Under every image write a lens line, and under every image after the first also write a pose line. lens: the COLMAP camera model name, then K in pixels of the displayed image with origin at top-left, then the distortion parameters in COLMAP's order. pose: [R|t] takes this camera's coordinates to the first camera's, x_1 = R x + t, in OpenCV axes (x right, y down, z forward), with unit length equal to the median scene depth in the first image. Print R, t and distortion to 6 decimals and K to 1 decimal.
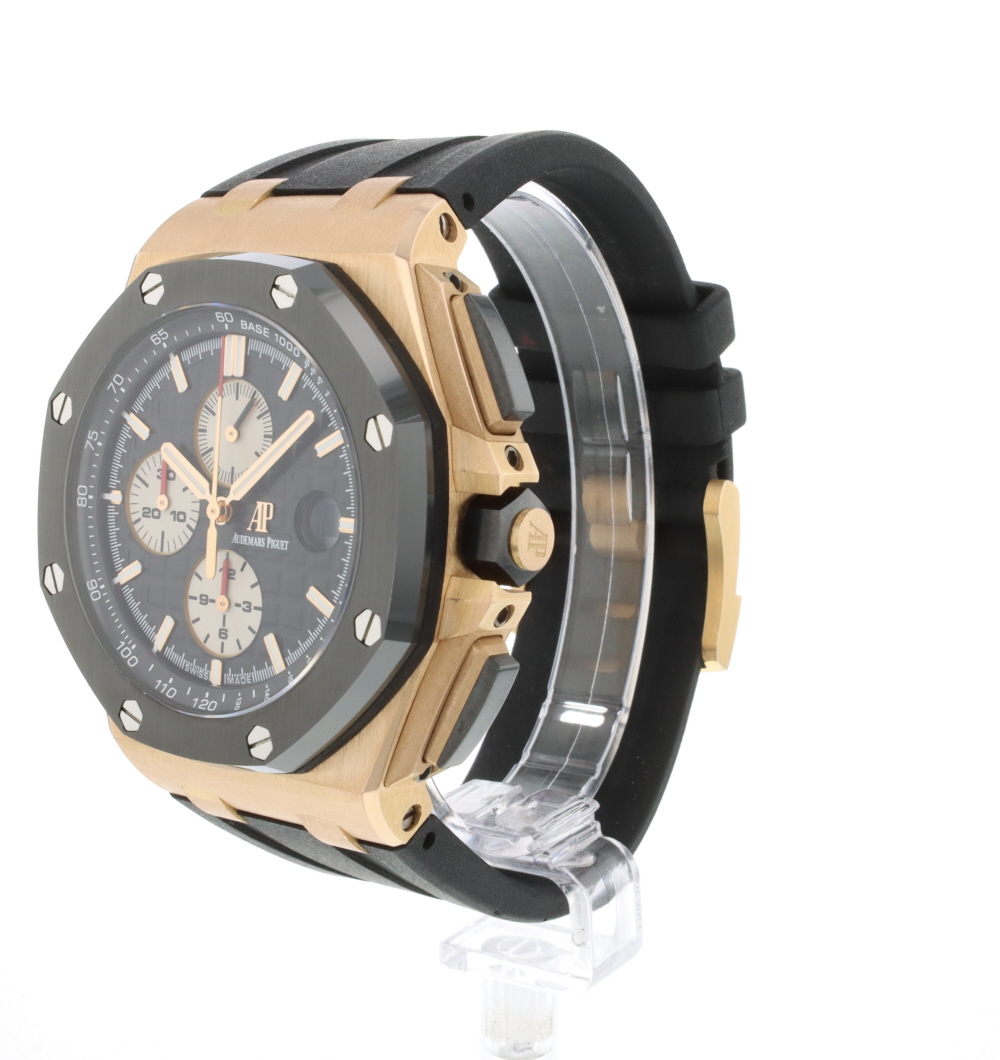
lens RADIAL K [[1883.3, 0, 500.0], [0, 1883.3, 530.0], [0, 0, 1]] dist [-0.002185, 0.041458]
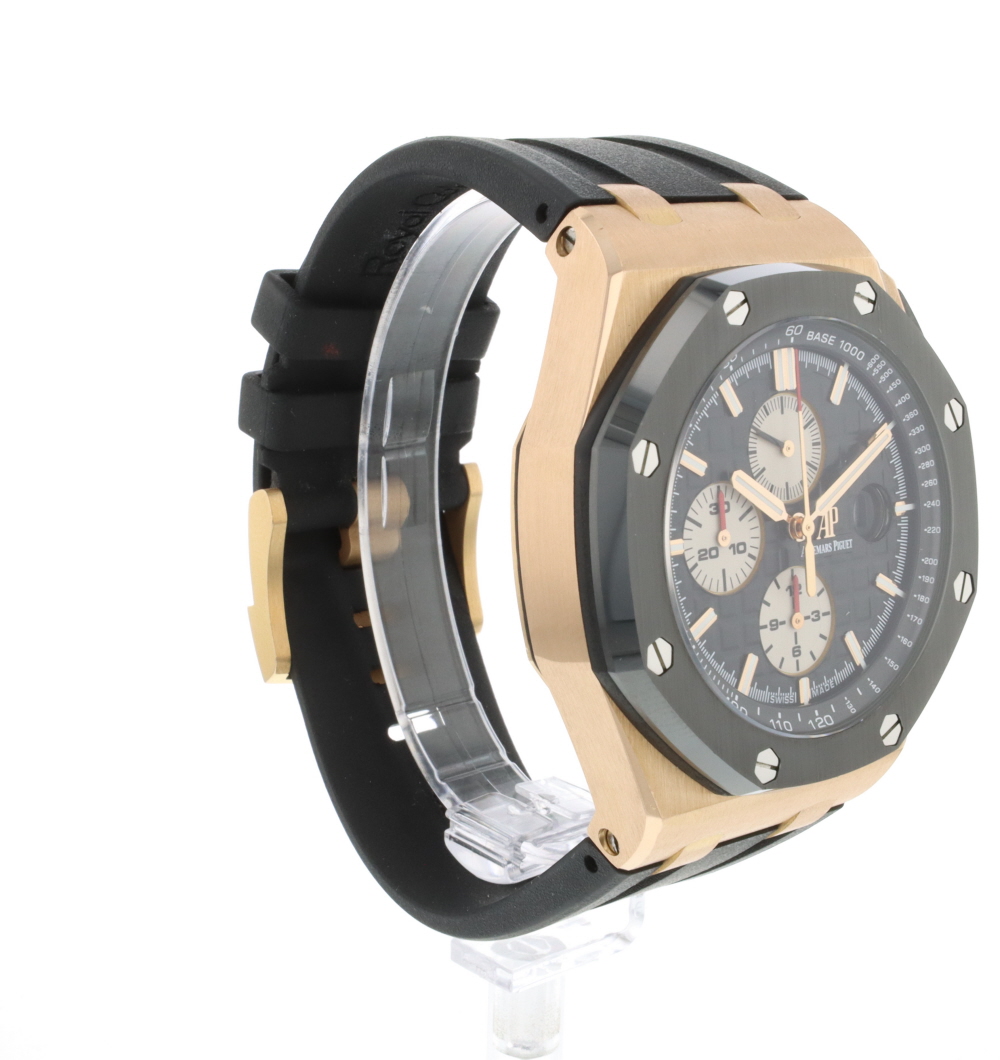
lens RADIAL K [[1883.3, 0, 500.0], [0, 1883.3, 530.0], [0, 0, 1]] dist [-0.002185, 0.041458]
pose [[0.265902, -0.181708, 0.946720, -1.101777], [0.158636, 0.976934, 0.142952, -0.171112], [-0.950858, 0.112172, 0.288594, 0.851759]]
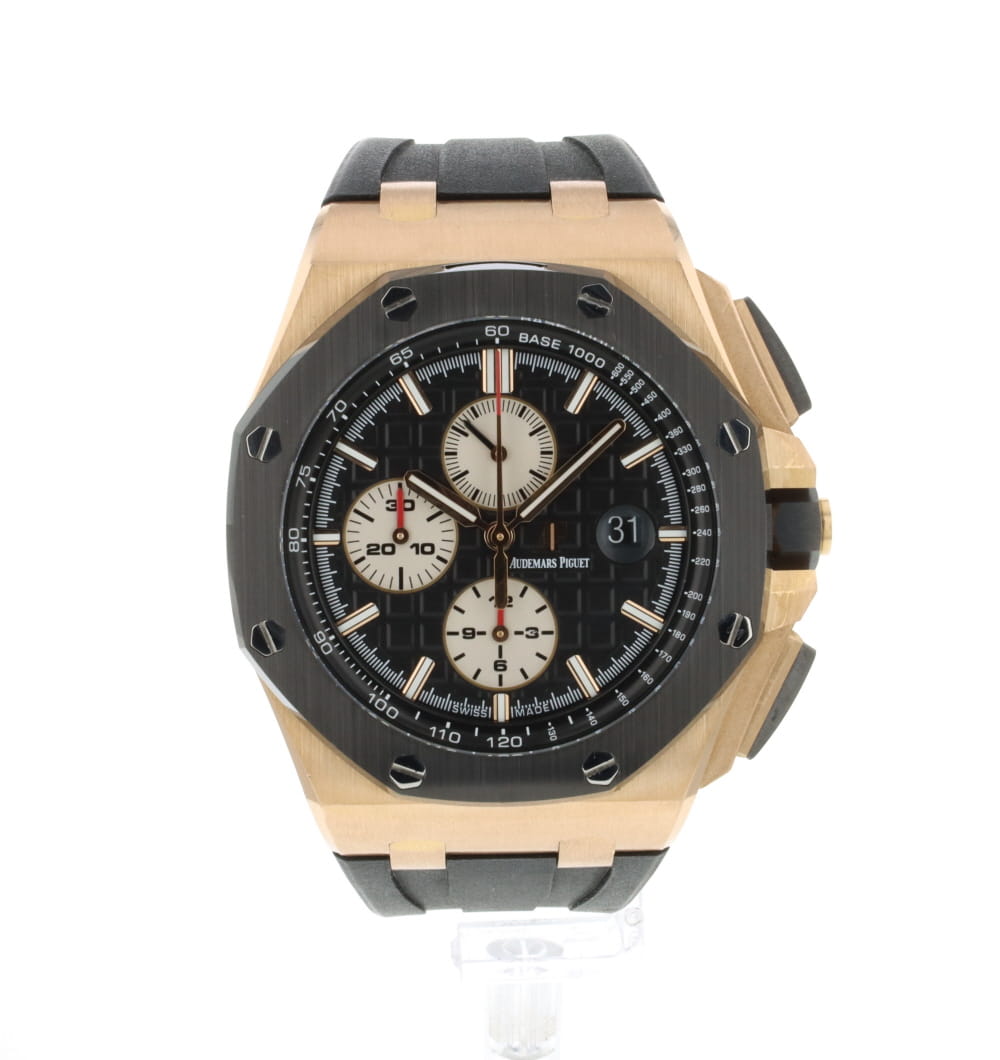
lens RADIAL K [[1883.3, 0, 500.0], [0, 1883.3, 530.0], [0, 0, 1]] dist [-0.002185, 0.041458]
pose [[0.794749, -0.108198, 0.597217, -0.700000], [0.103158, 0.993745, 0.042759, -0.052658], [-0.598108, 0.027625, 0.800939, 0.240513]]
